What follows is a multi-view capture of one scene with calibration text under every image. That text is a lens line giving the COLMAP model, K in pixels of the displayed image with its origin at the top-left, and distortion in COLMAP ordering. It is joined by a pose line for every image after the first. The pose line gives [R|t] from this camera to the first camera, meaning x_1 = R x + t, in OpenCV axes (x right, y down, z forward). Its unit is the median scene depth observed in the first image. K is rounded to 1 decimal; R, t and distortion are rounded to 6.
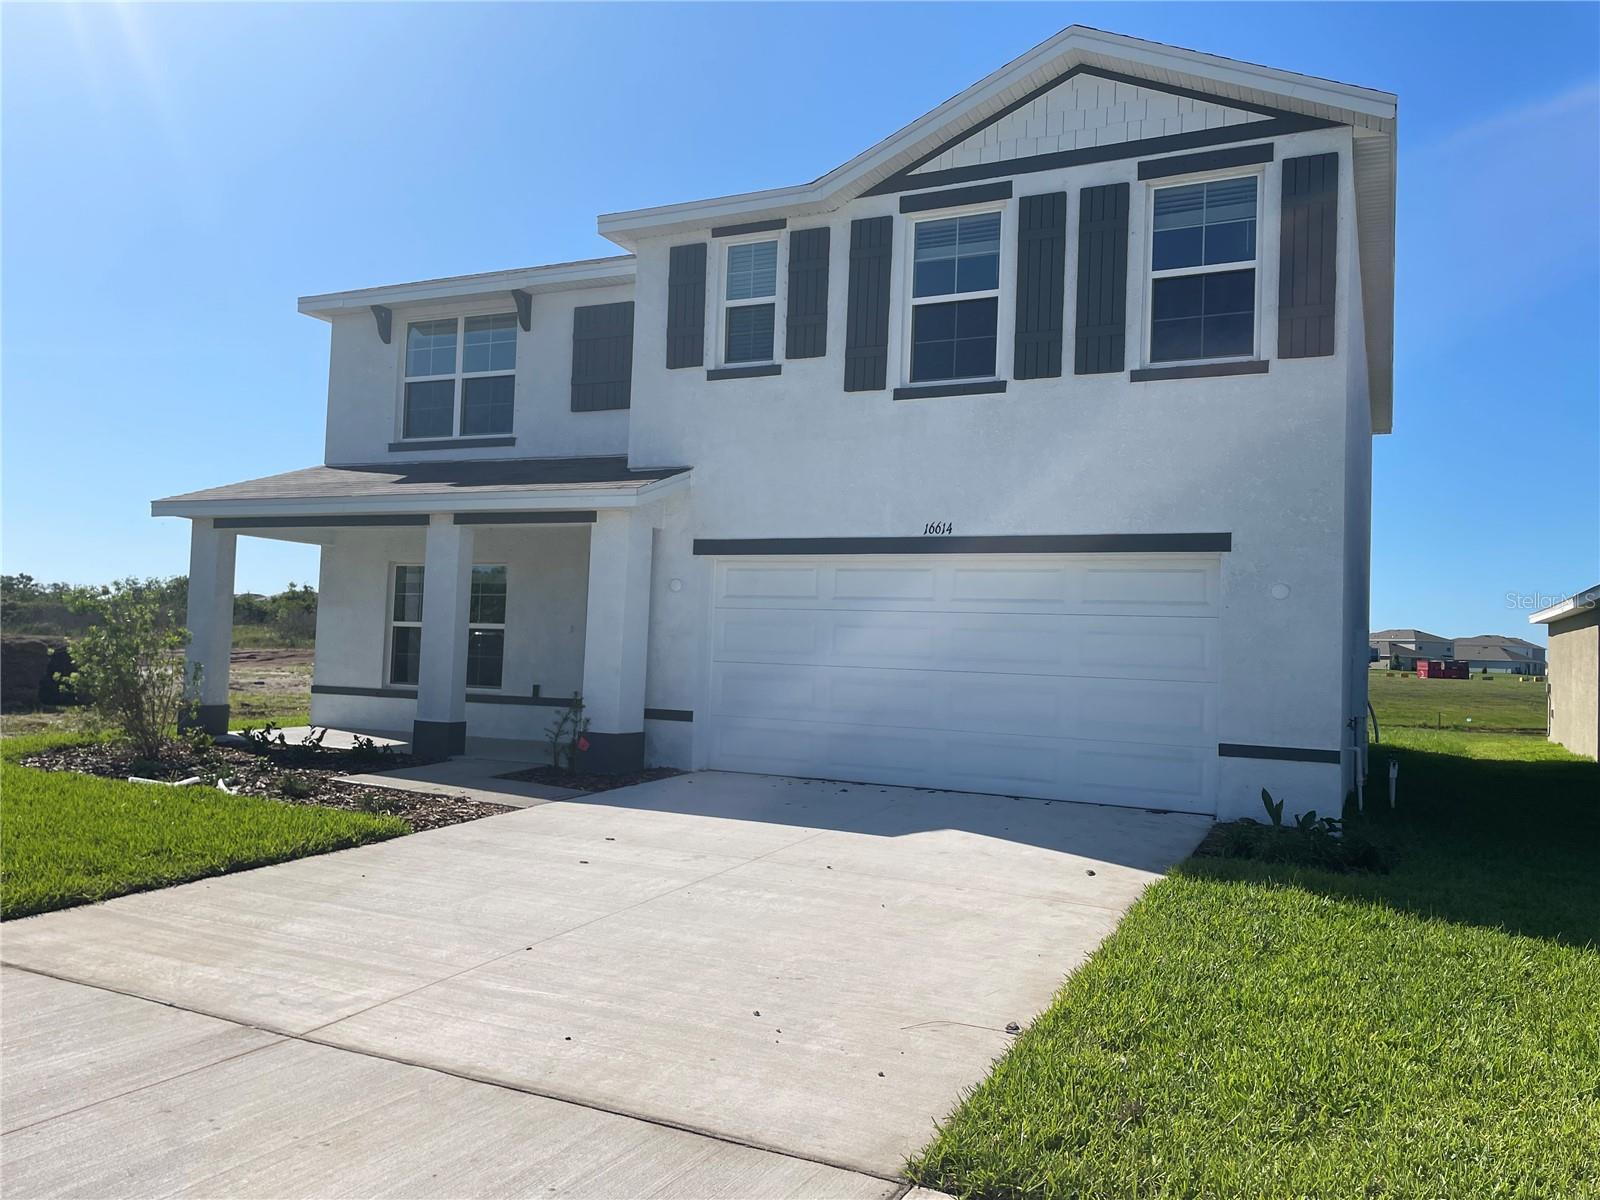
lens RADIAL K [[1205.8, 0, 800.0], [0, 1205.8, 600.0], [0, 0, 1]] dist [0.104085, -0.143787]
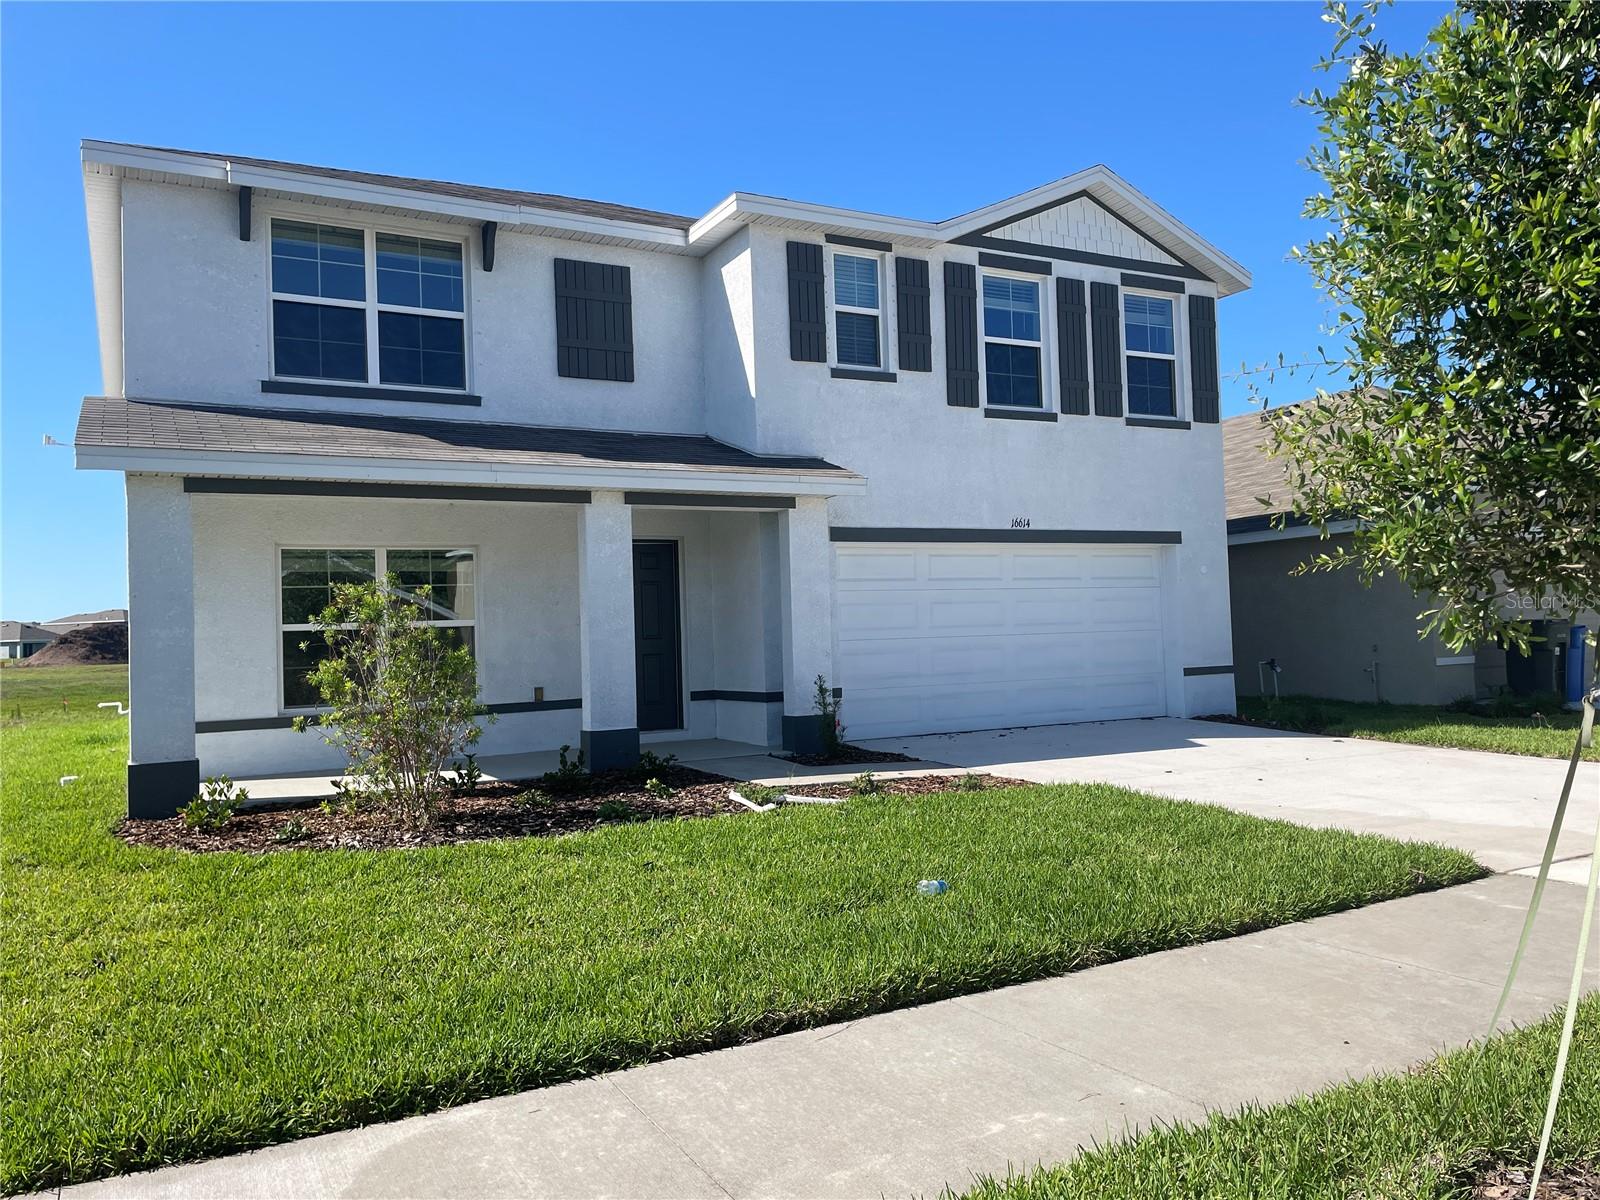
lens RADIAL K [[1205.8, 0, 800.0], [0, 1205.8, 600.0], [0, 0, 1]] dist [0.104085, -0.143787]
pose [[0.582534, -0.030365, 0.812239, -0.995294], [0.018265, 0.999539, 0.024268, -0.012499], [-0.812601, 0.000698, 0.582820, 0.416623]]
